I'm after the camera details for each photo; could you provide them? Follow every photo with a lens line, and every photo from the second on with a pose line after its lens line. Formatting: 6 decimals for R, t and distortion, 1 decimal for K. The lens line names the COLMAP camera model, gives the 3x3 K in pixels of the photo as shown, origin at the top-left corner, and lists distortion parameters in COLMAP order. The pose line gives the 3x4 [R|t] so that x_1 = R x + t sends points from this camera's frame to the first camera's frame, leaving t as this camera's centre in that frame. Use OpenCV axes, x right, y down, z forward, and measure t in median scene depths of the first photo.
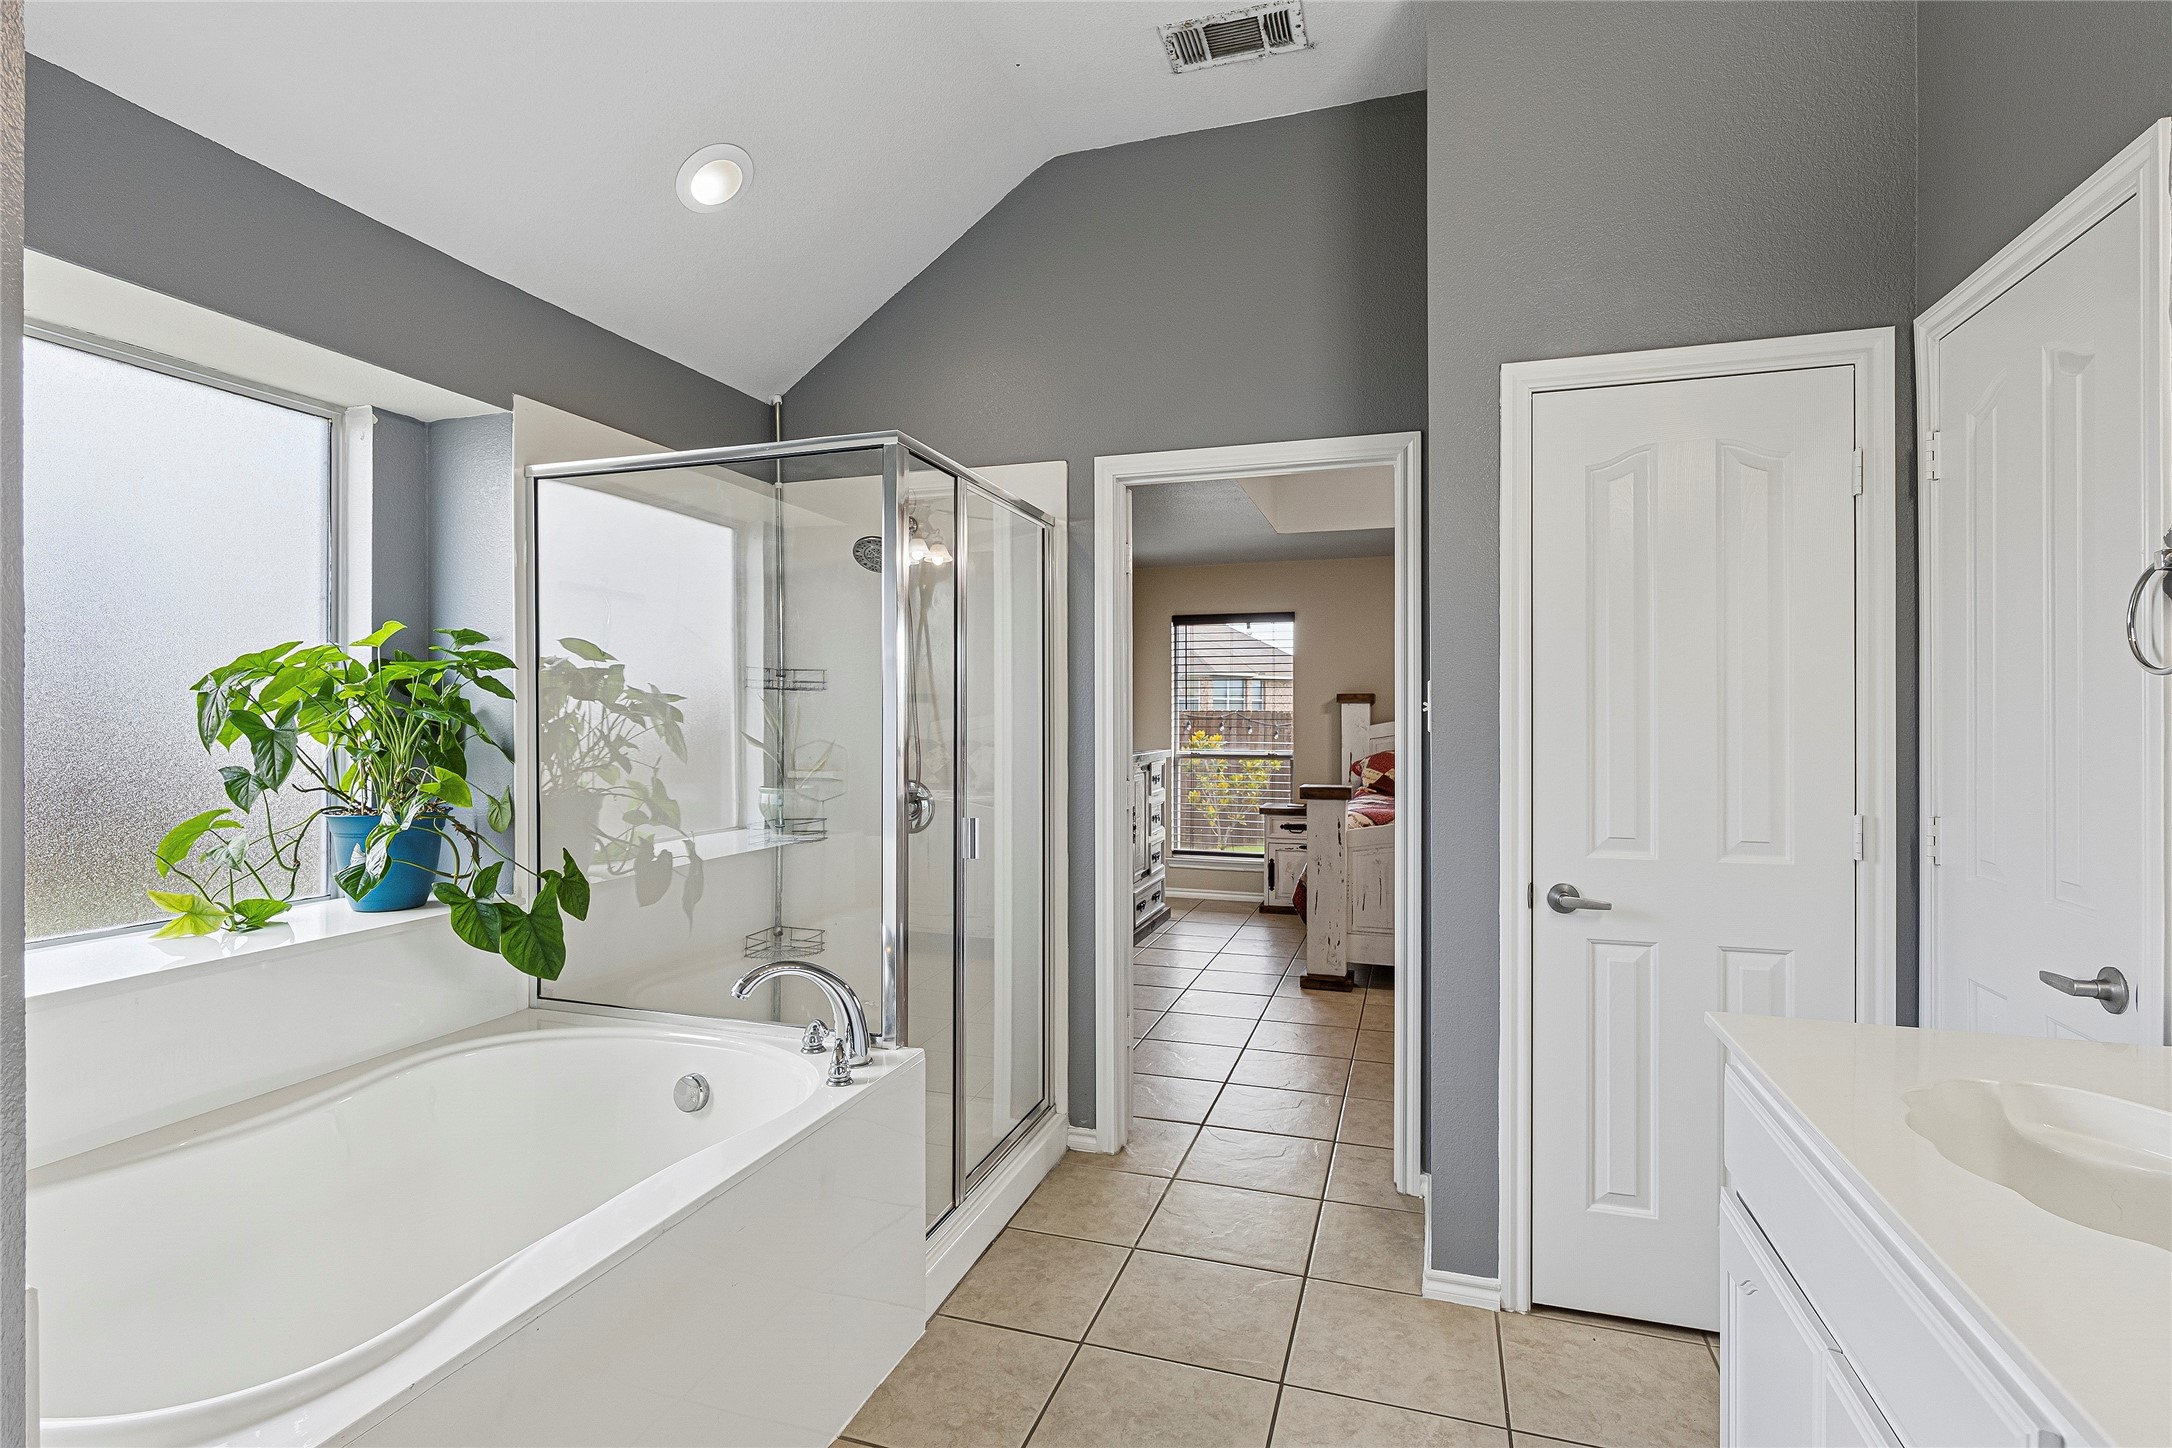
lens RADIAL K [[1046.9, 0, 1079.3], [0, 1046.9, 719.9], [0, 0, 1]] dist [-0.004591, 0.003246]
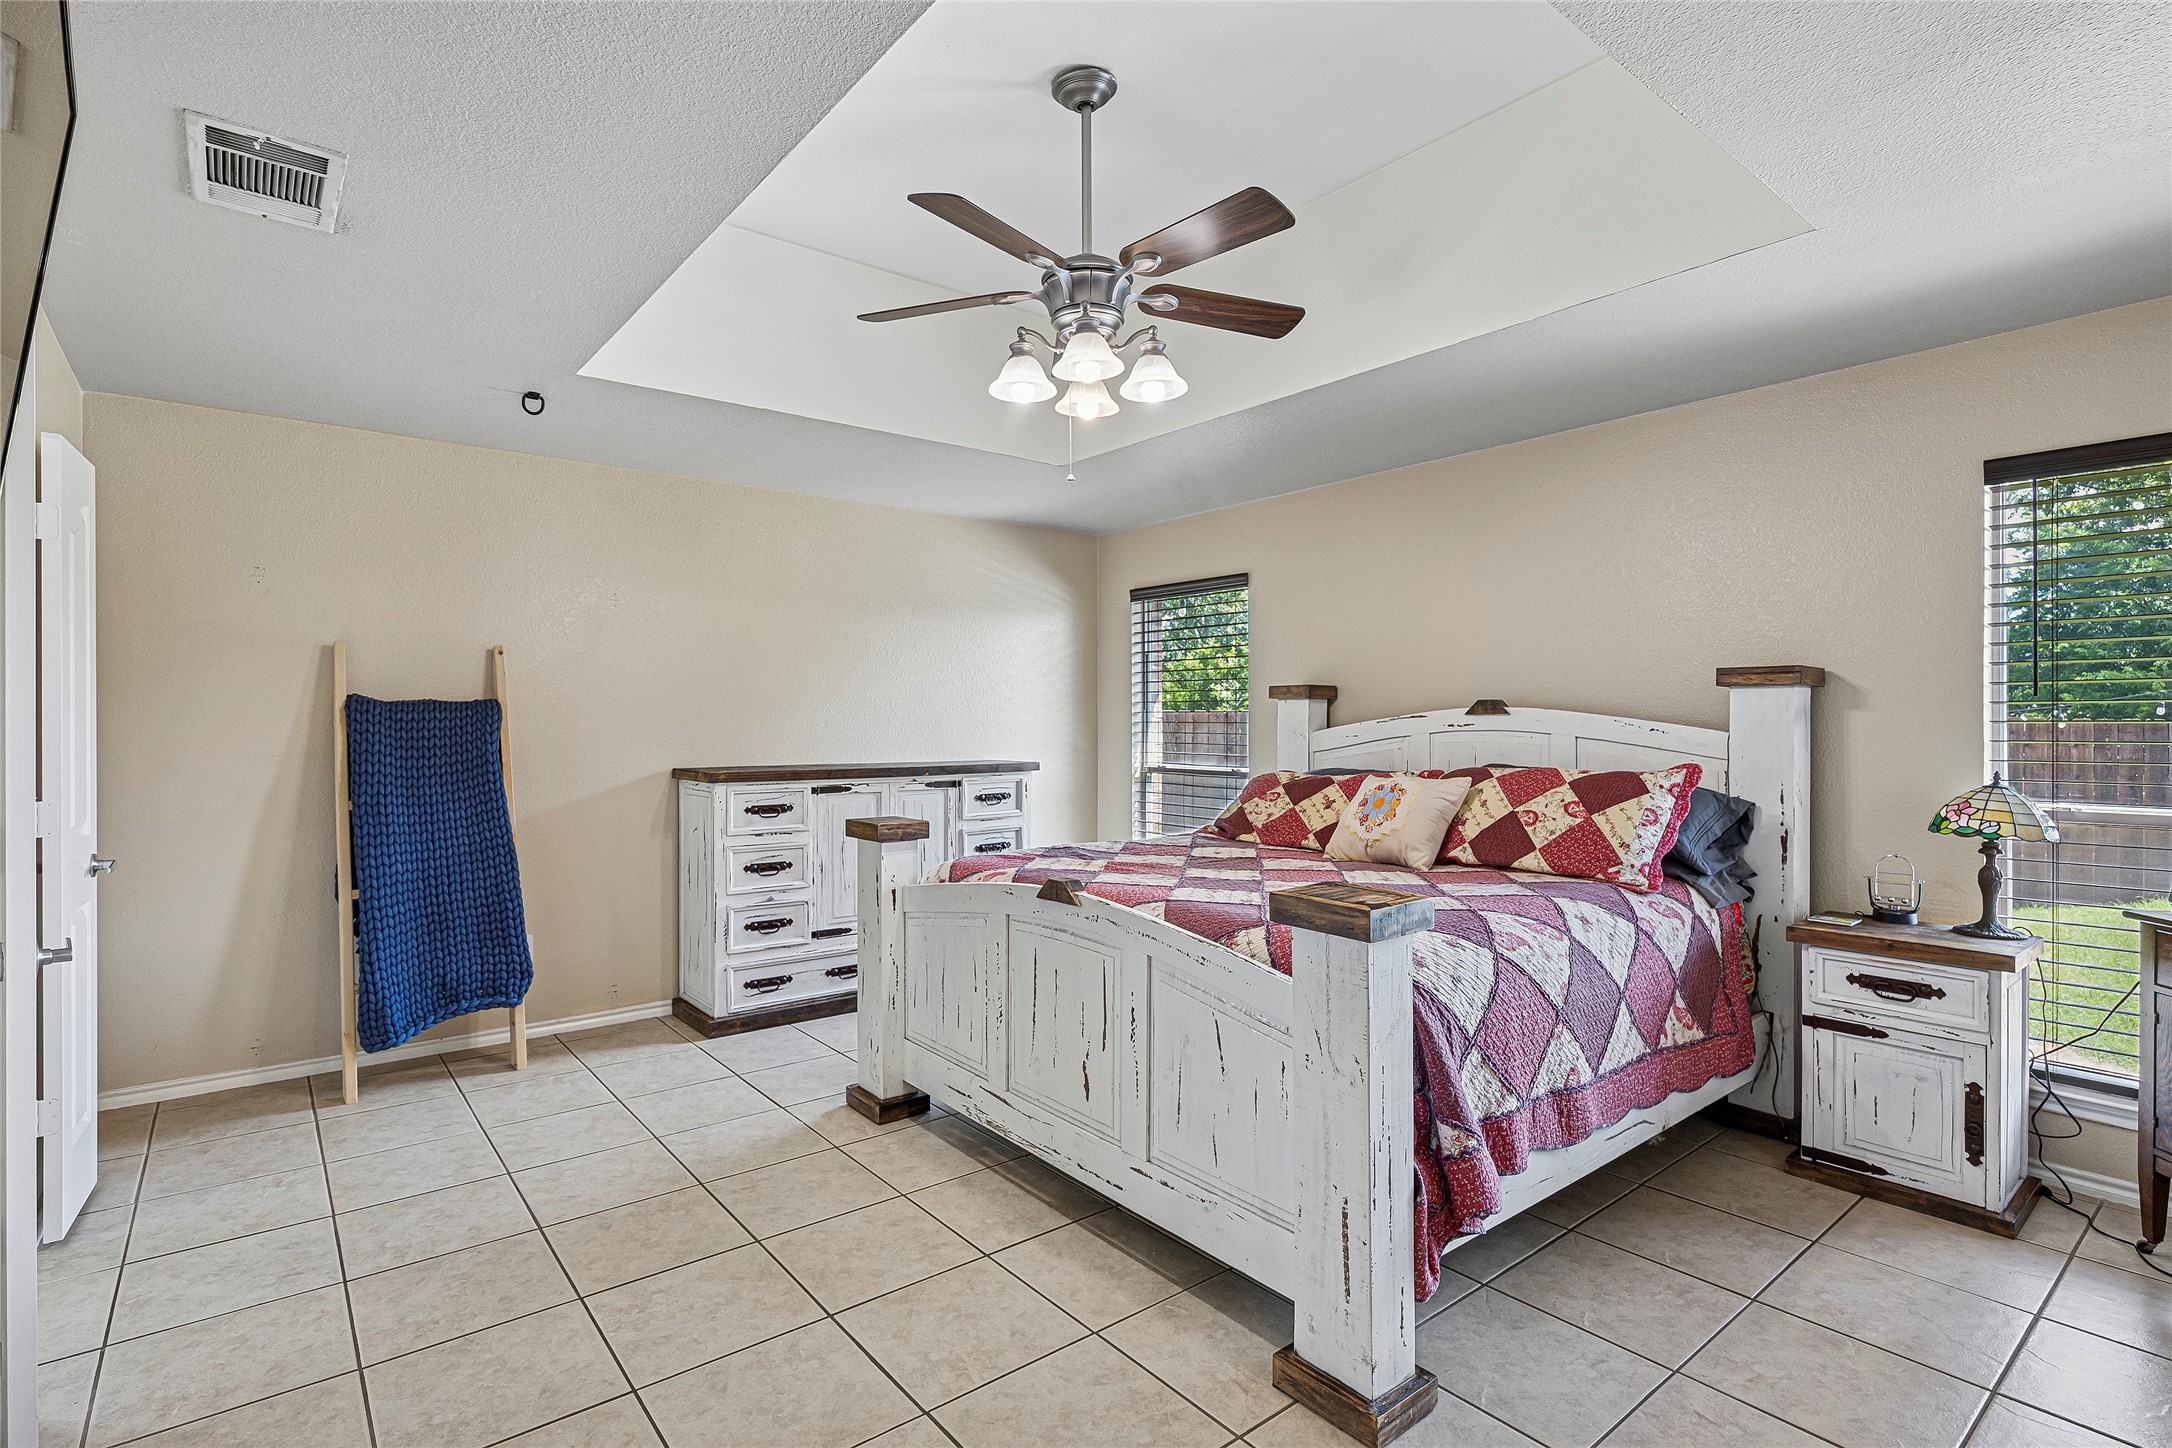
lens RADIAL K [[1046.9, 0, 1079.8], [0, 1046.9, 722.5], [0, 0, 1]] dist [-0.004591, 0.003246]
pose [[0.836251, -0.000923, -0.548345, 0.517851], [0.000181, 0.999999, -0.001407, -0.000039], [0.548346, 0.001077, 0.836251, 0.351883]]
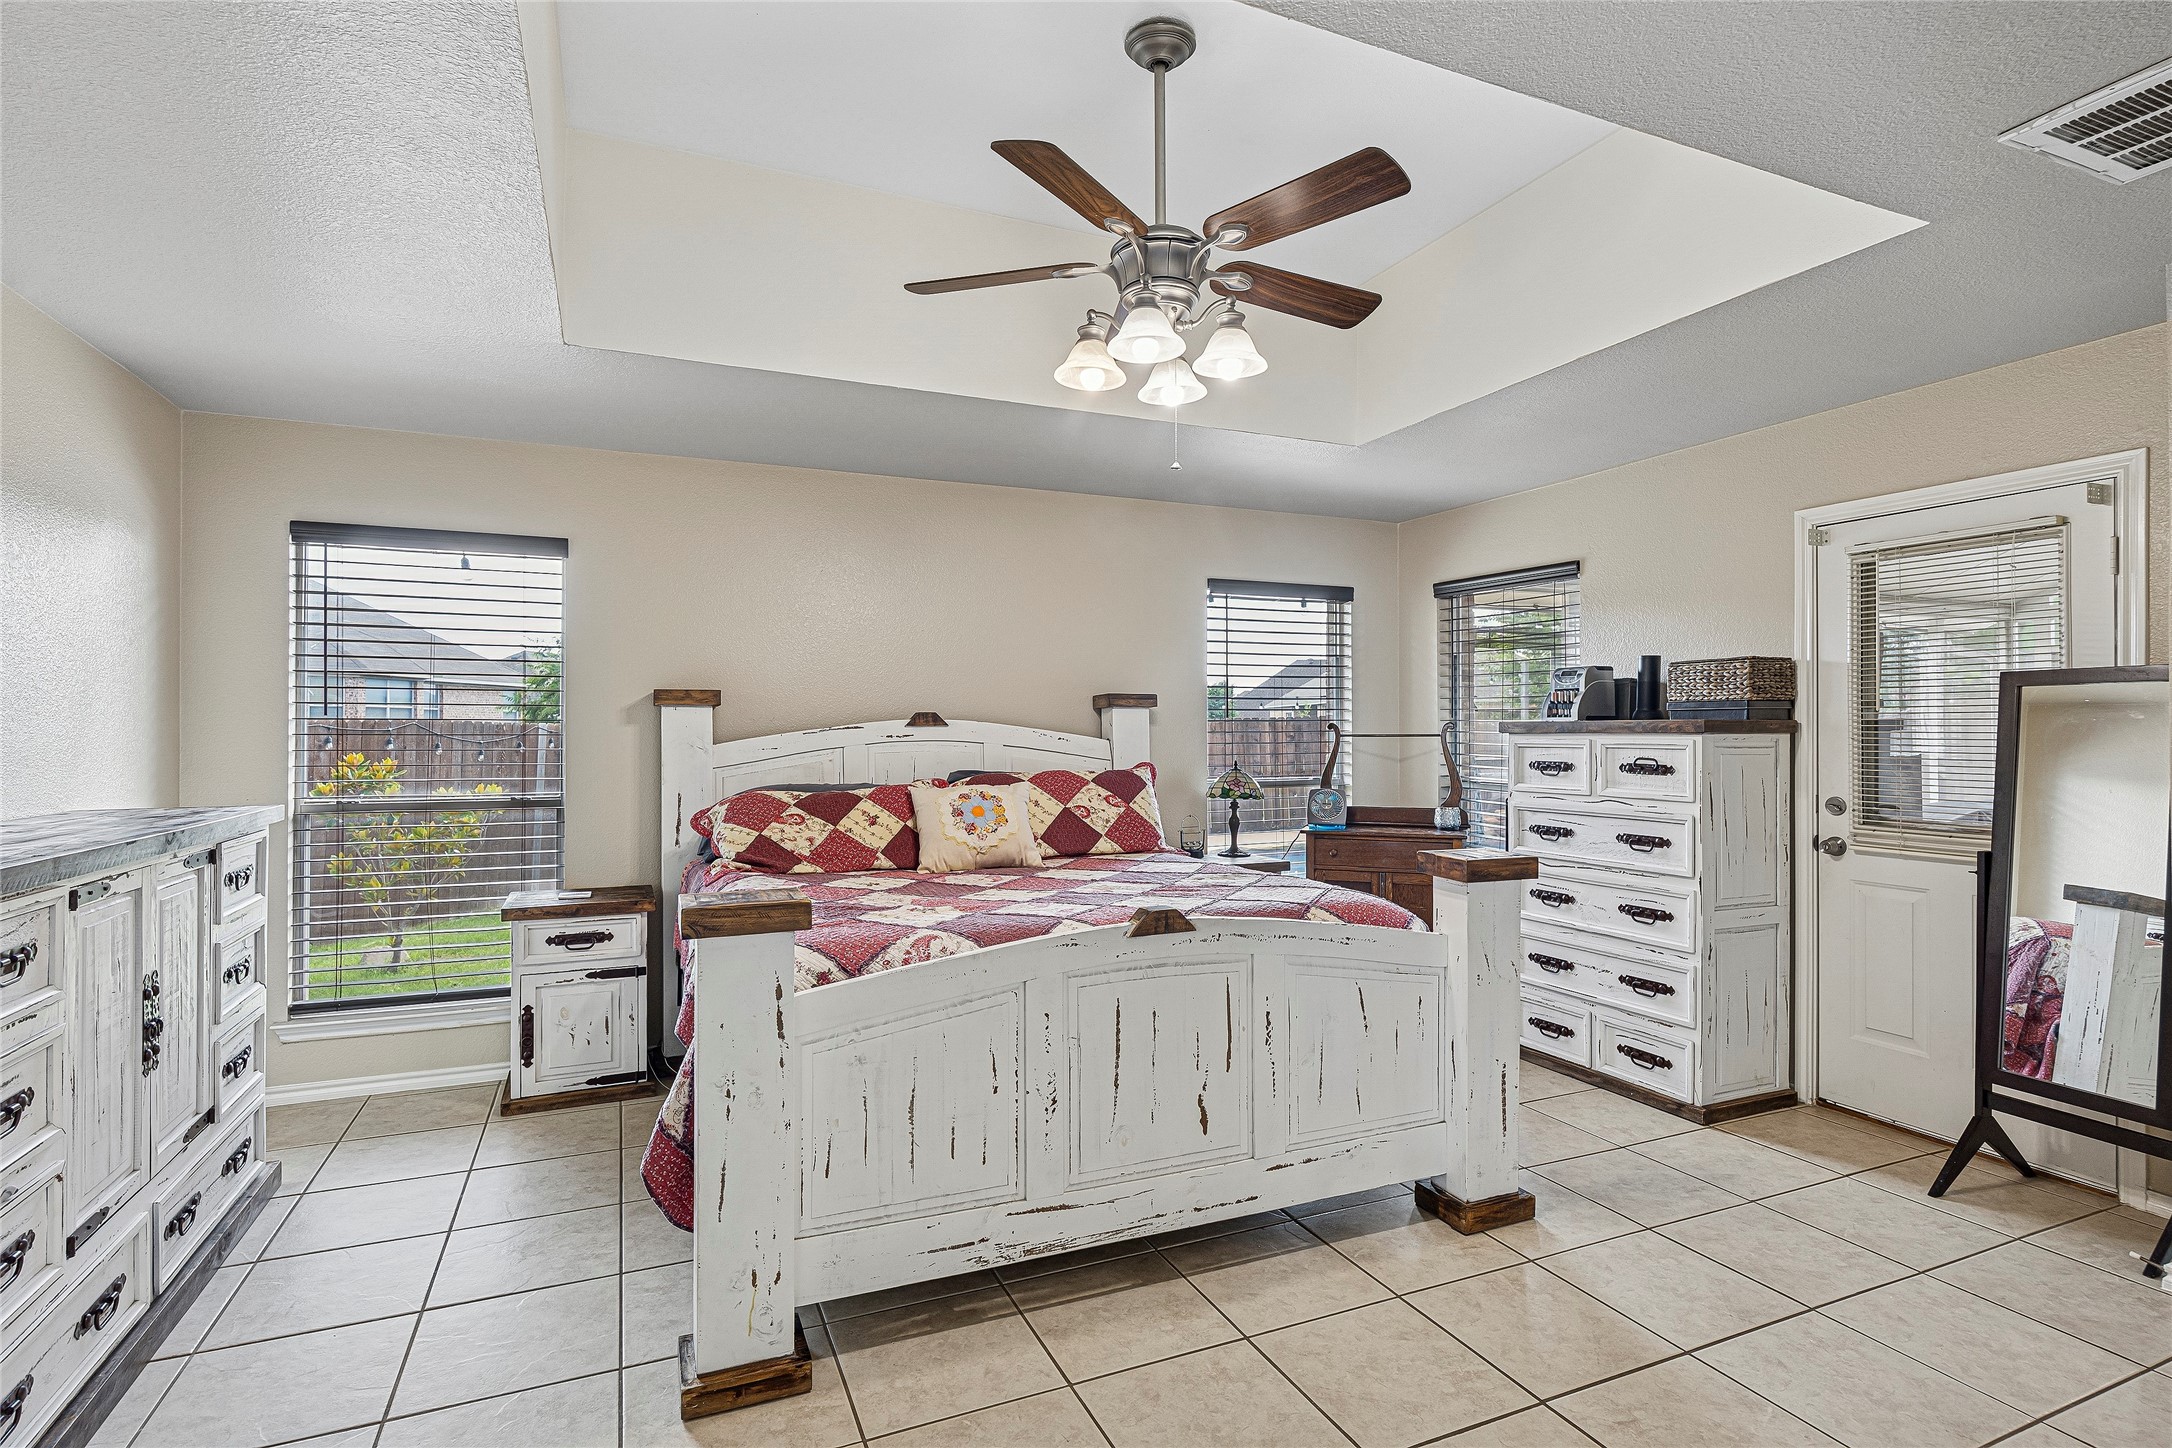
lens RADIAL K [[1046.9, 0, 1080.1], [0, 1046.9, 727.0], [0, 0, 1]] dist [-0.004591, 0.003246]
pose [[0.748703, 0.000109, 0.662906, 0.045263], [0.004367, 0.999977, -0.005098, -0.000989], [-0.662891, 0.006712, 0.748685, 0.430271]]
